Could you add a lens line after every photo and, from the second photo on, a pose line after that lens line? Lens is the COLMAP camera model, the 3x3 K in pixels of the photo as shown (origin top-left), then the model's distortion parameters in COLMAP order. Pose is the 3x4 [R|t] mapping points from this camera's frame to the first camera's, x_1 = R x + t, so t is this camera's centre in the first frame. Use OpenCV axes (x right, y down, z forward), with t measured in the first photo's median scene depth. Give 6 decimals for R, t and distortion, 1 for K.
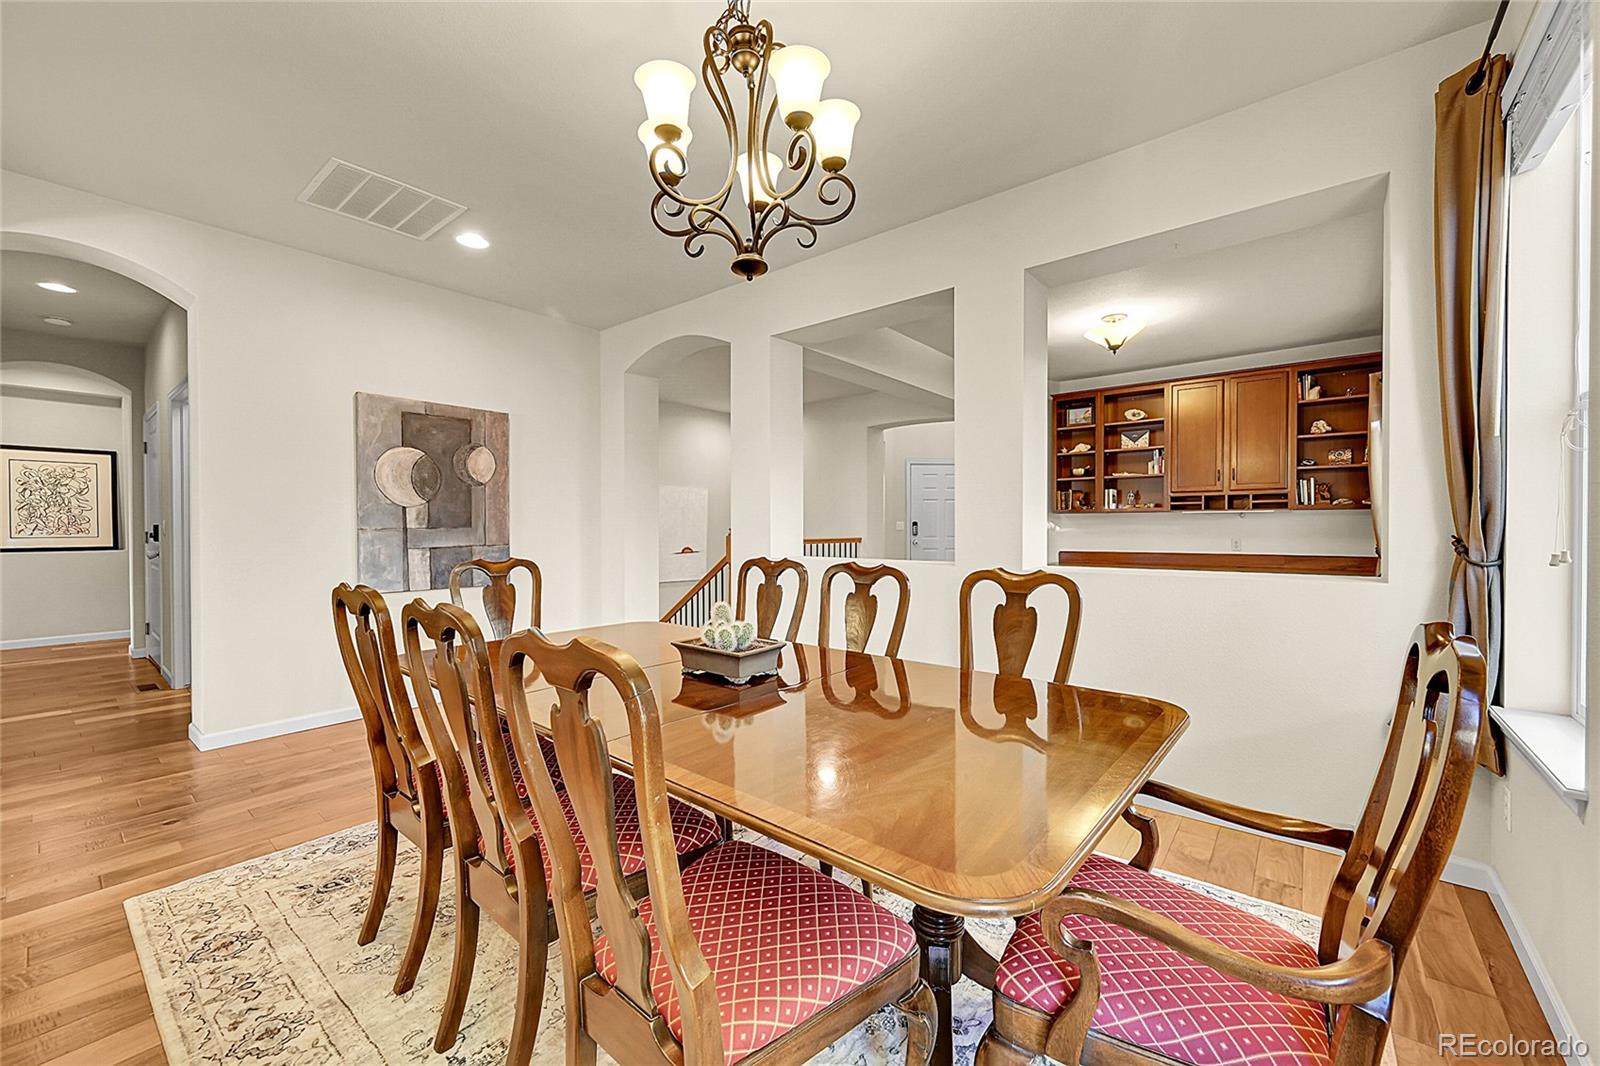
lens RADIAL K [[630.4, 0, 795.9], [0, 630.4, 529.7], [0, 0, 1]] dist [-0.000610, 0.000447]
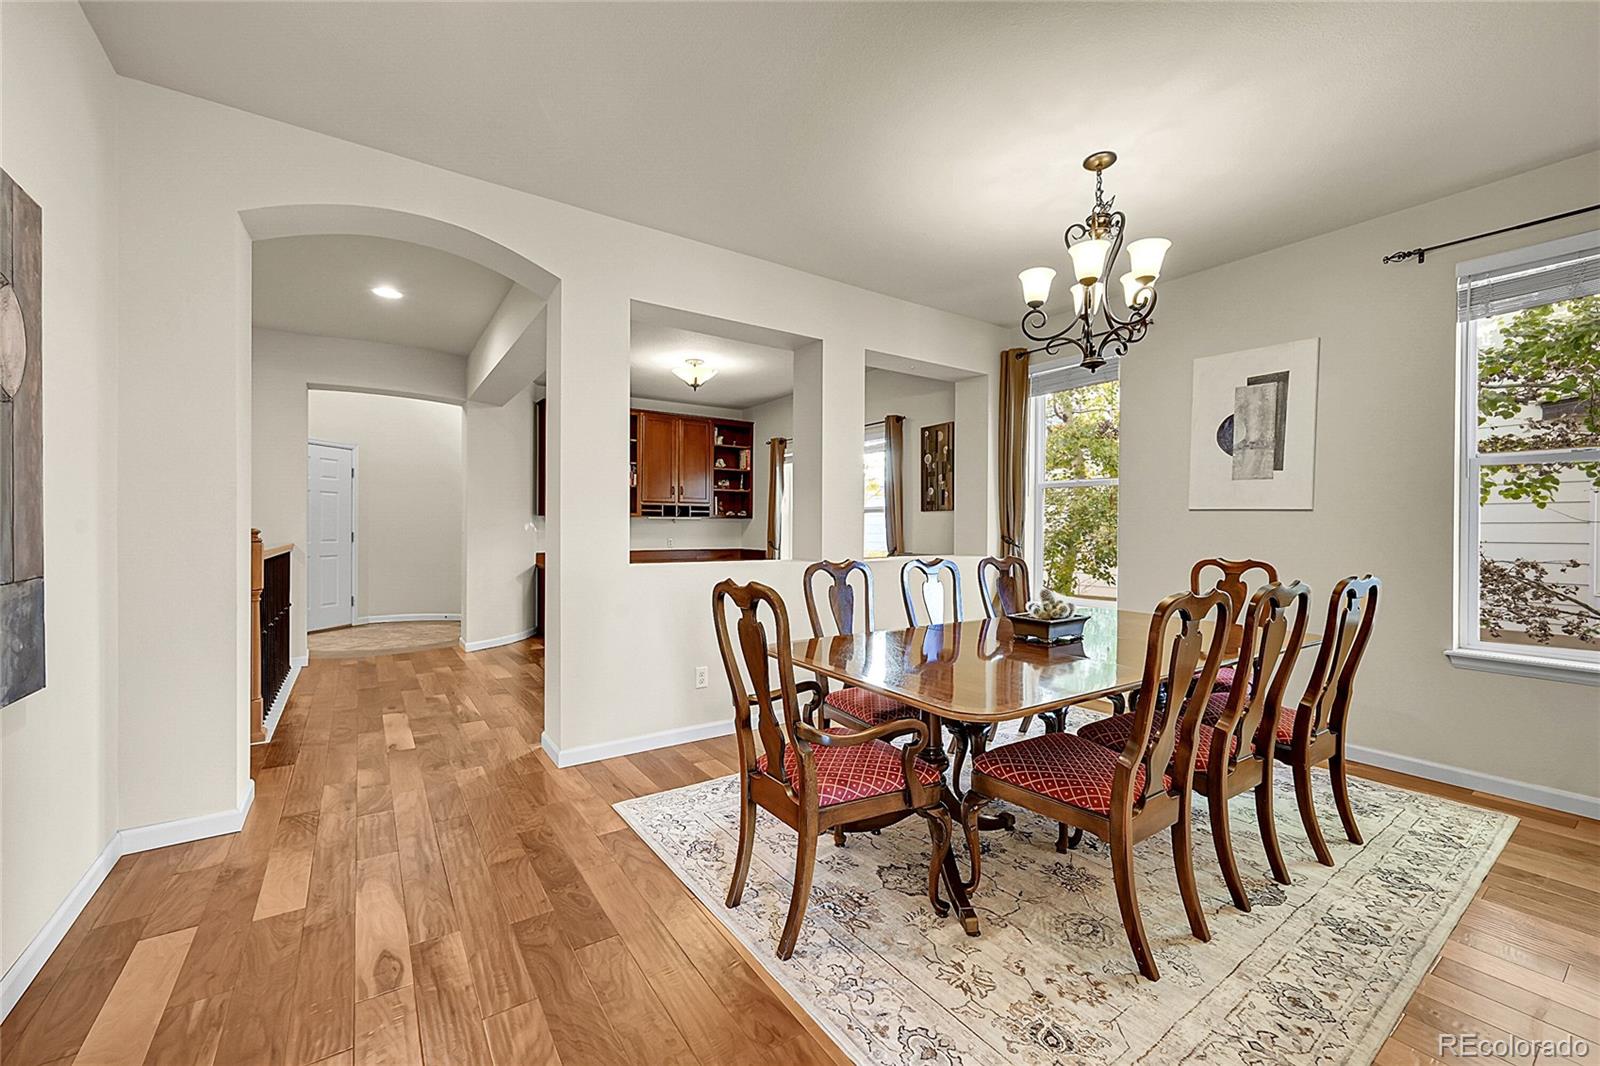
lens RADIAL K [[630.4, 0, 793.6], [0, 630.4, 540.1], [0, 0, 1]] dist [-0.000610, 0.000447]
pose [[0.278211, -0.013660, 0.960423, -0.523039], [-0.002257, 0.999887, 0.014875, -0.002651], [-0.960517, -0.006306, 0.278149, 0.380959]]
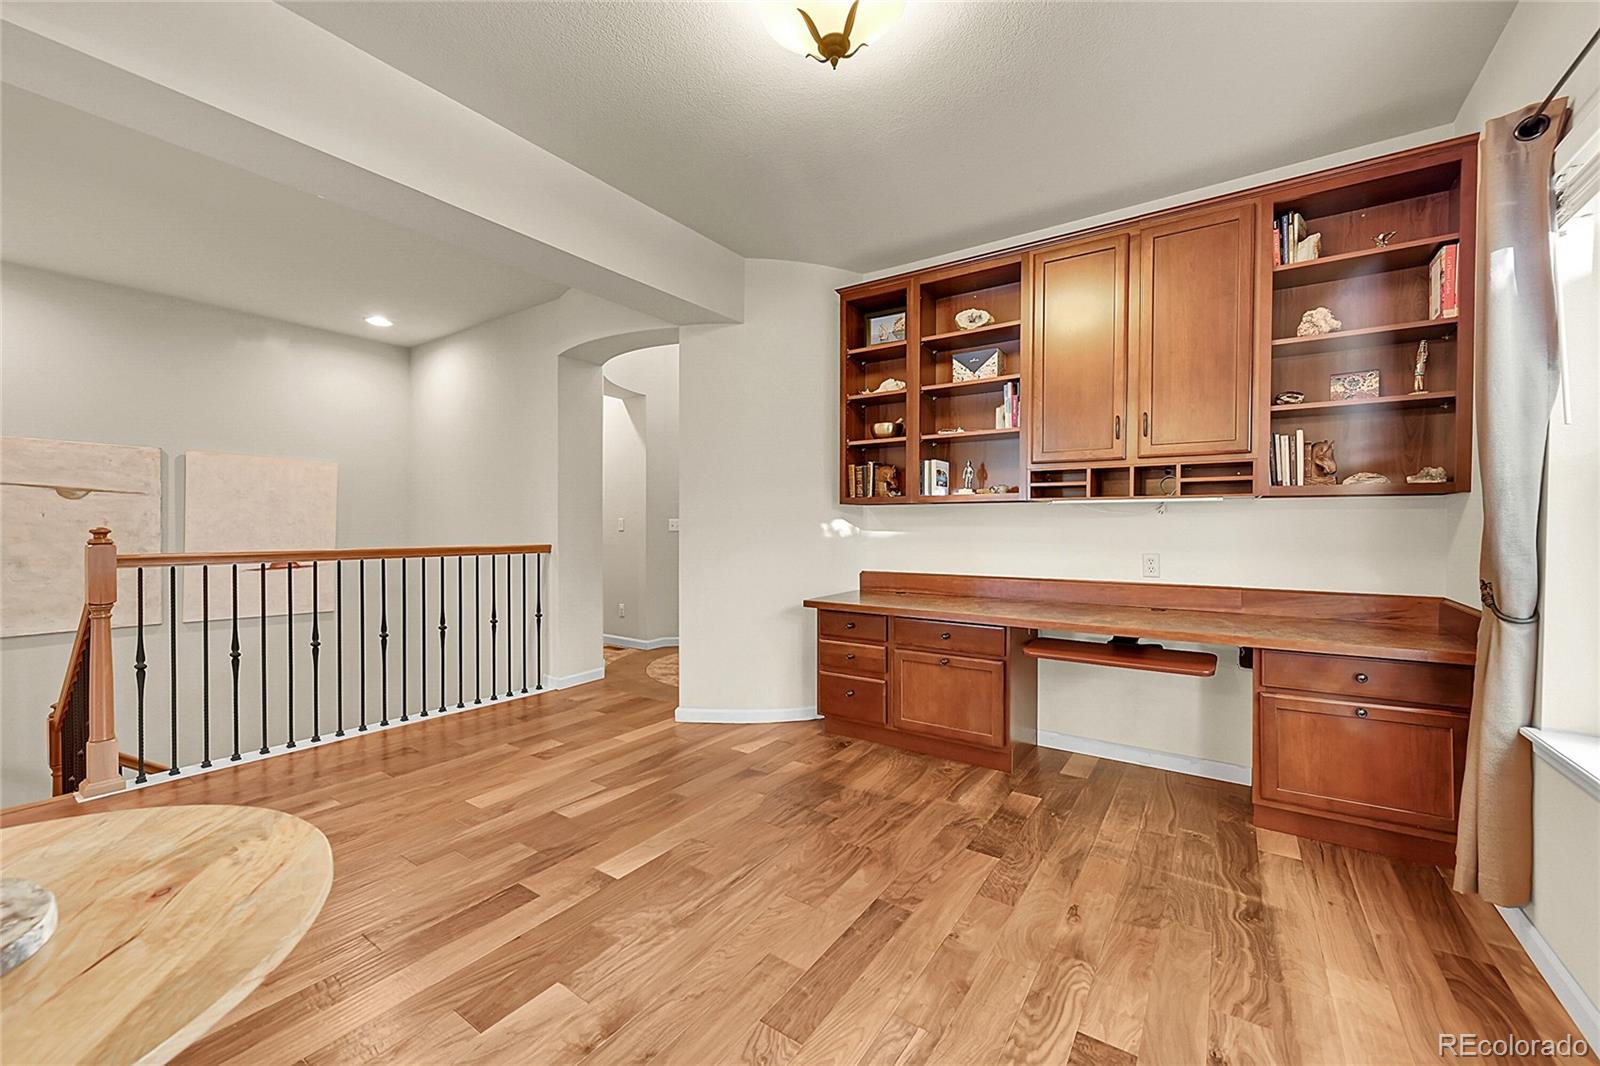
lens RADIAL K [[630.4, 0, 802.0], [0, 630.4, 531.2], [0, 0, 1]] dist [-0.000610, 0.000447]
pose [[0.995599, 0.004253, 0.093620, 0.369467], [-0.004853, 0.999969, 0.006183, -0.006002], [-0.093591, -0.006610, 0.995589, 0.517824]]
